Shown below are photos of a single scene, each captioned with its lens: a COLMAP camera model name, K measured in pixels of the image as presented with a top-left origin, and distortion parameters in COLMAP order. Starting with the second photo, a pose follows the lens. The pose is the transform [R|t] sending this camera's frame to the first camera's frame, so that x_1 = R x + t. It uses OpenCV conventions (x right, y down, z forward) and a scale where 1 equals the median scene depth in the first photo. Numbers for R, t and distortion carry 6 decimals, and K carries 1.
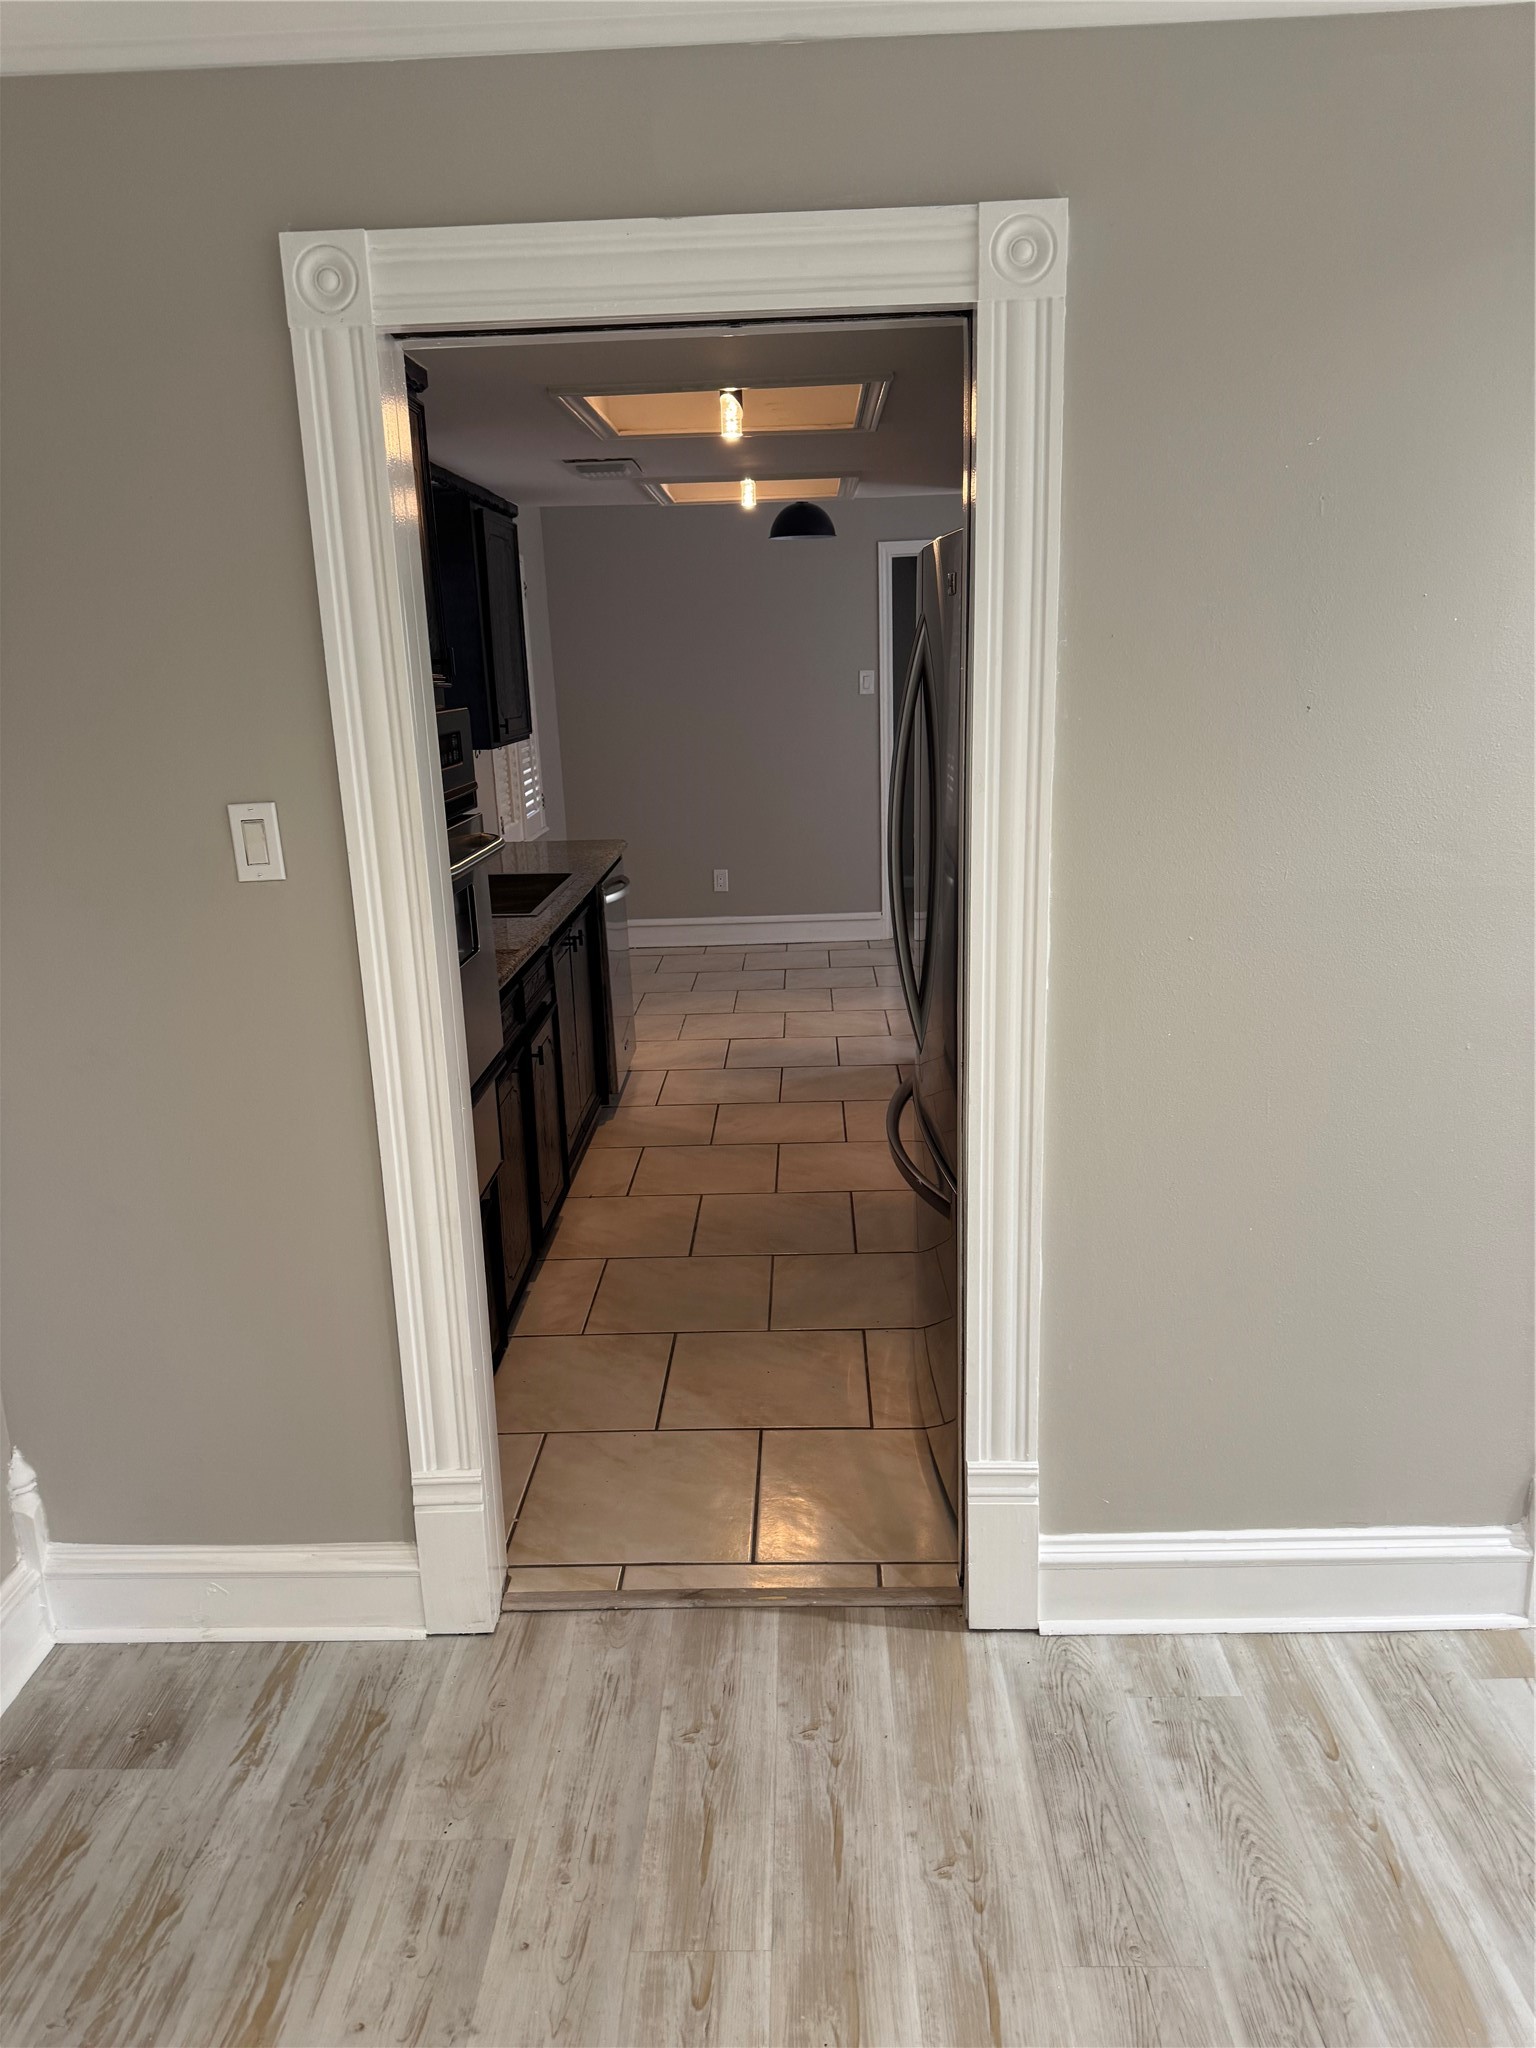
lens RADIAL K [[1443.7, 0, 768.5], [0, 1443.7, 1073.6], [0, 0, 1]] dist [0.002753, -0.002455]
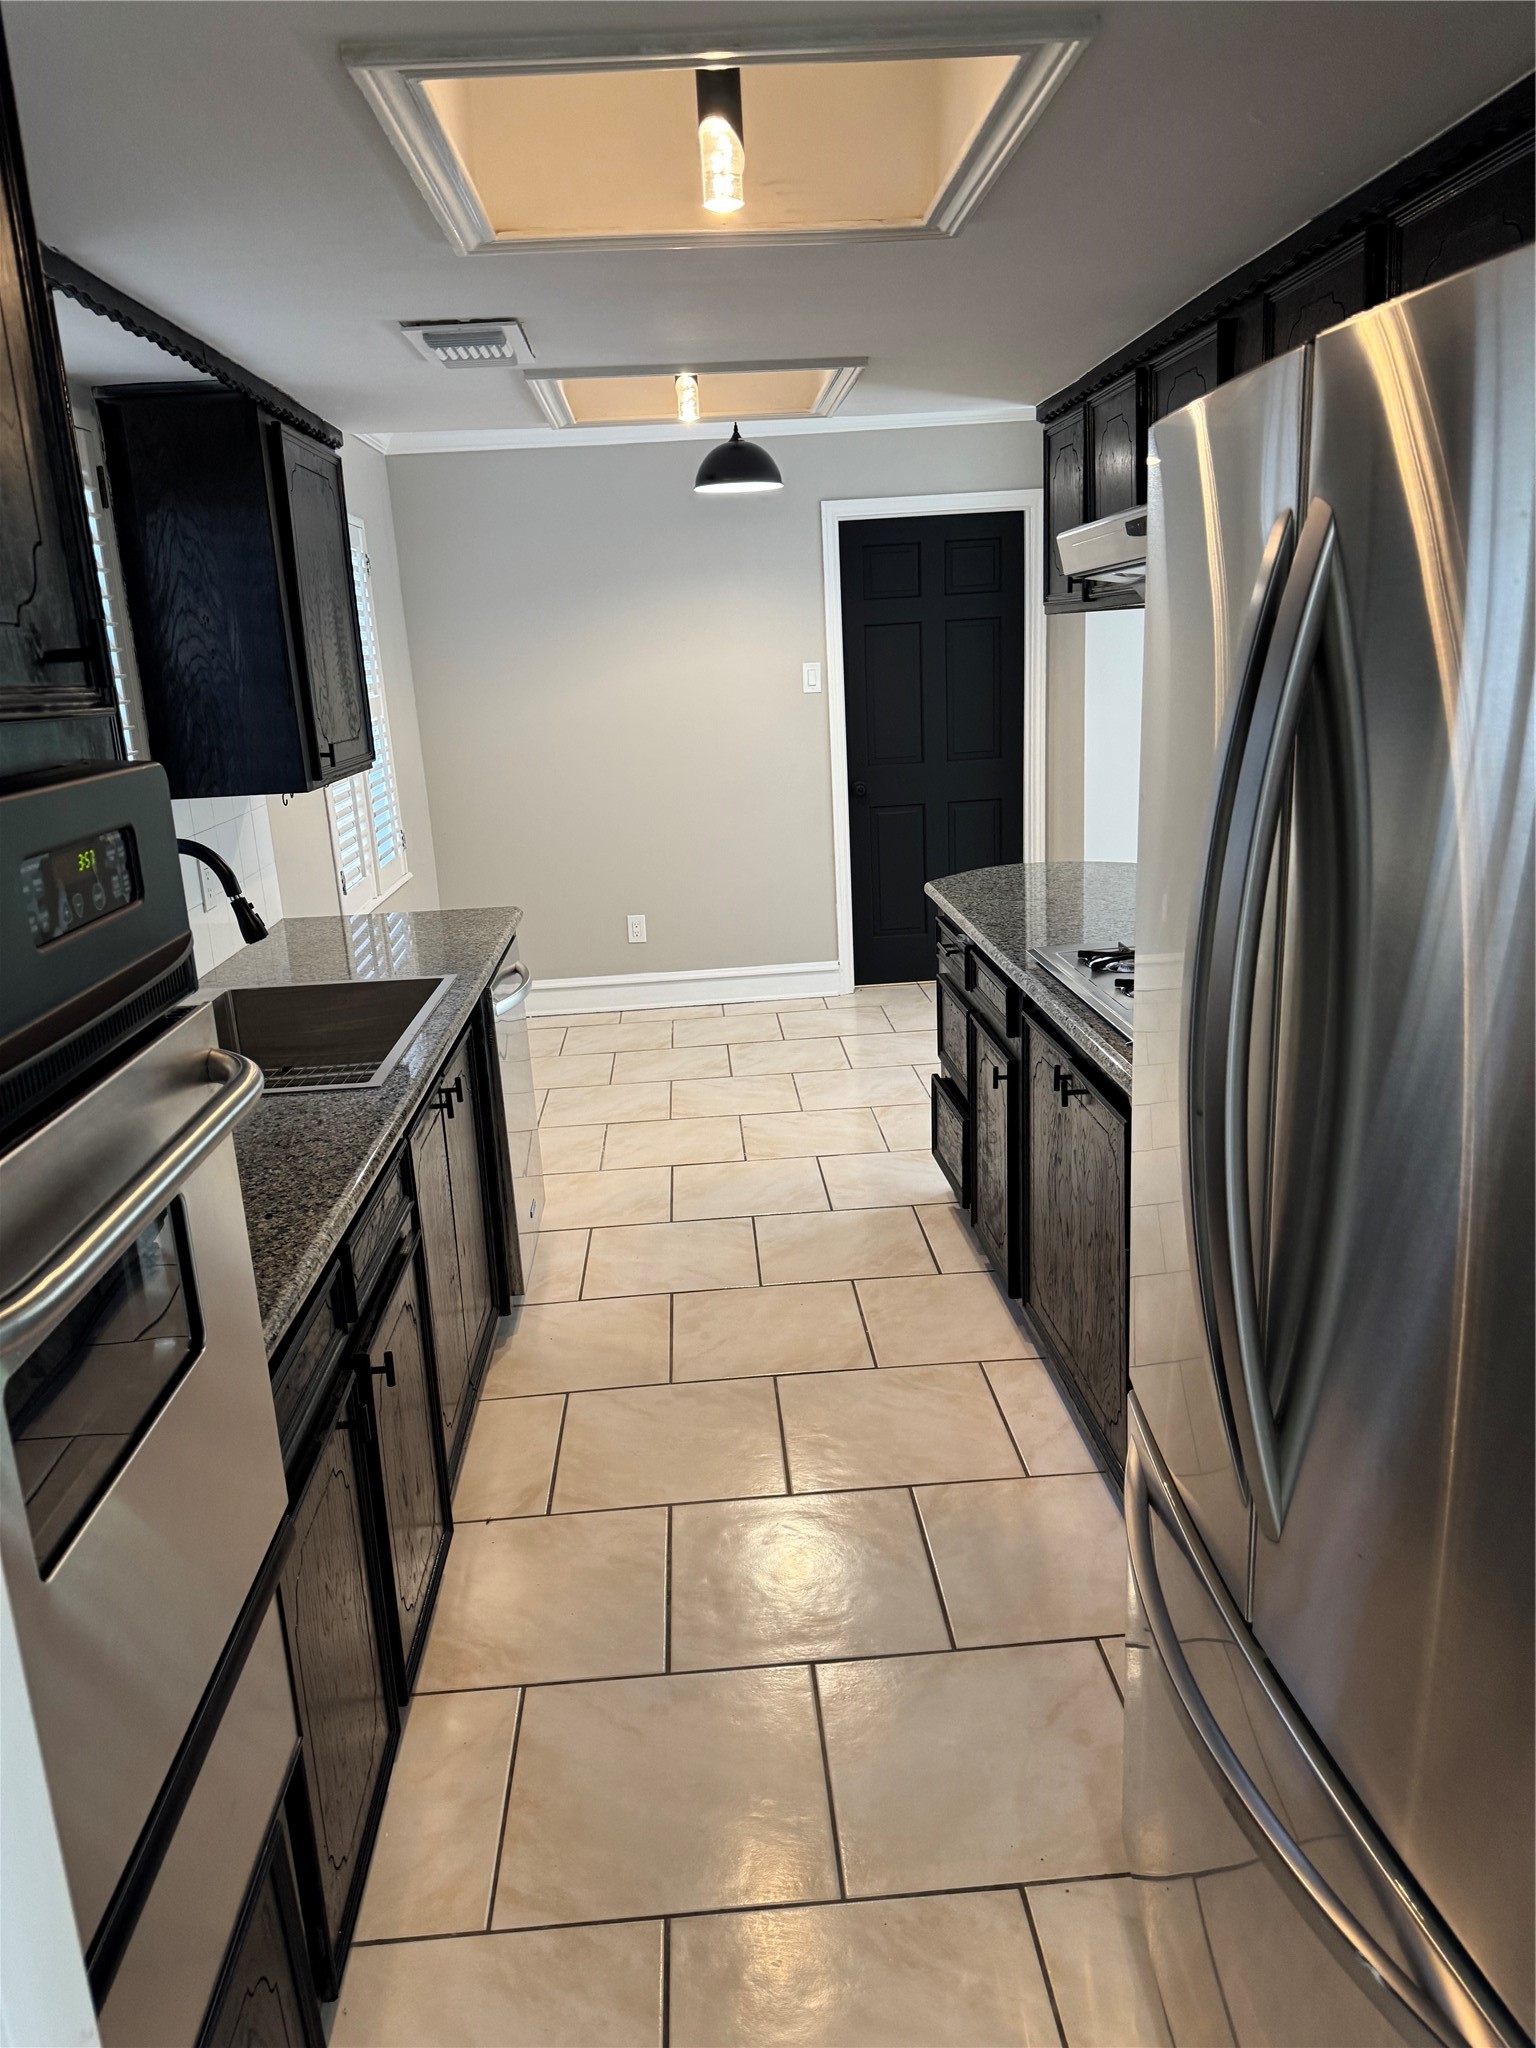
lens RADIAL K [[1459.2, 0, 763.8], [0, 1459.2, 1023.3], [0, 0, 1]] dist [0.061858, -0.086183]
pose [[0.996539, -0.039230, 0.073289, -0.084949], [0.041600, 0.998650, -0.031096, -0.192279], [-0.071970, 0.034037, 0.996826, 0.689762]]
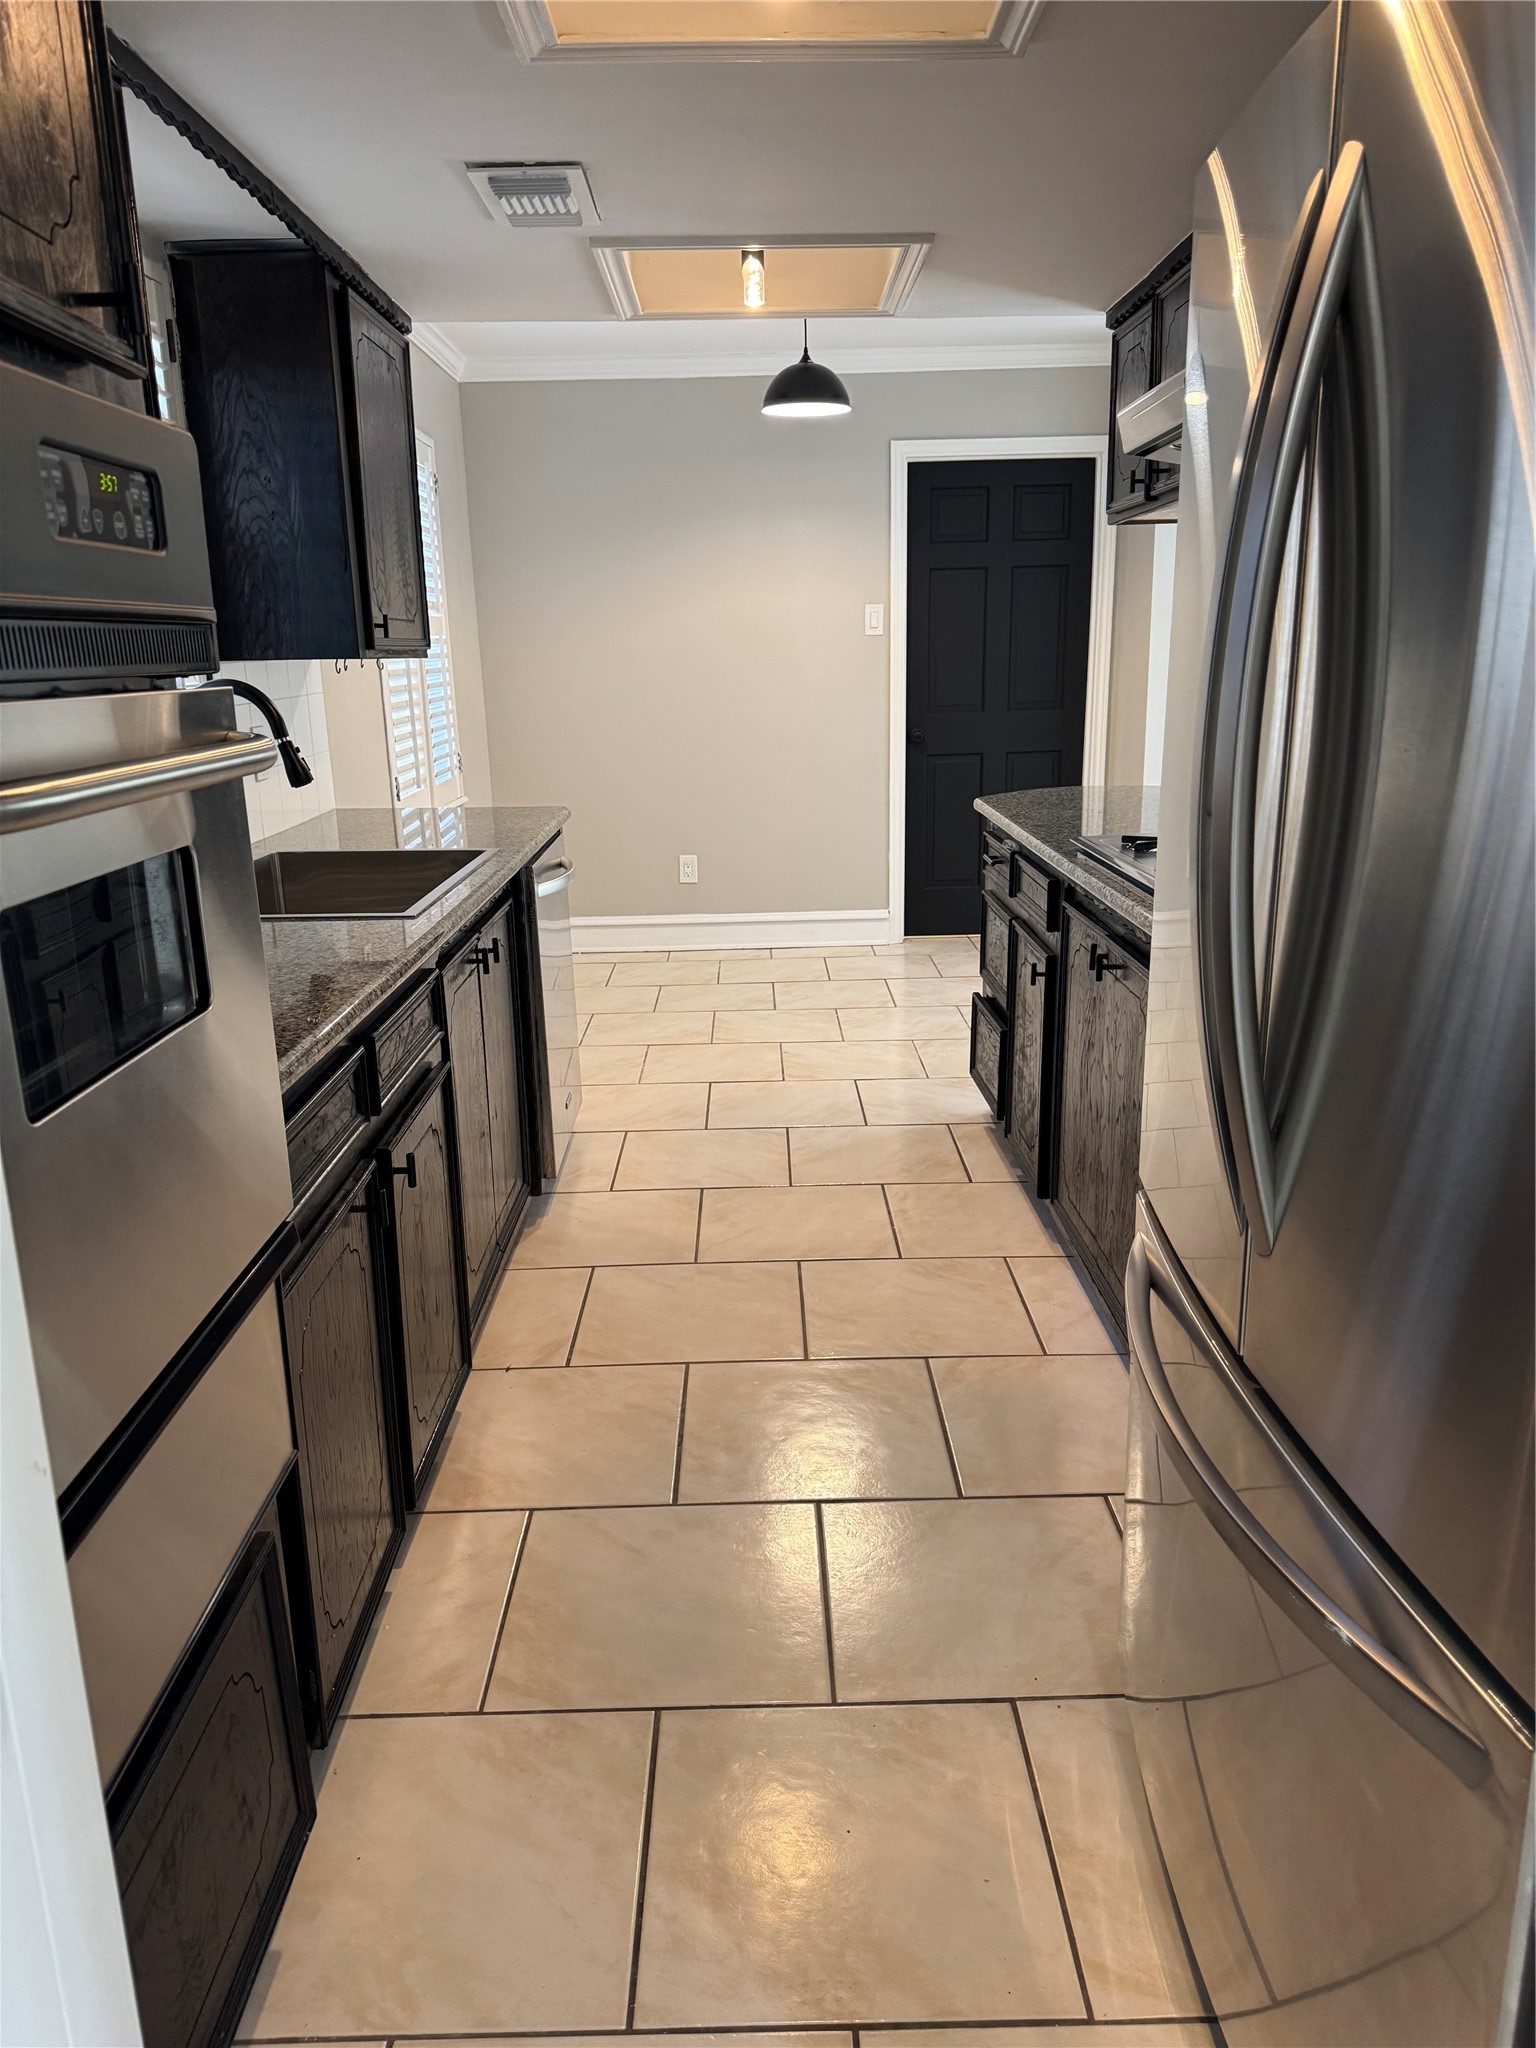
lens RADIAL K [[1459.3, 0, 770.9], [0, 1459.3, 1031.3], [0, 0, 1]] dist [0.050473, -0.064869]
pose [[0.999200, 0.002179, 0.039942, -0.068468], [-0.001117, 0.999646, -0.026595, -0.081312], [-0.039986, 0.026529, 0.998848, 0.692185]]
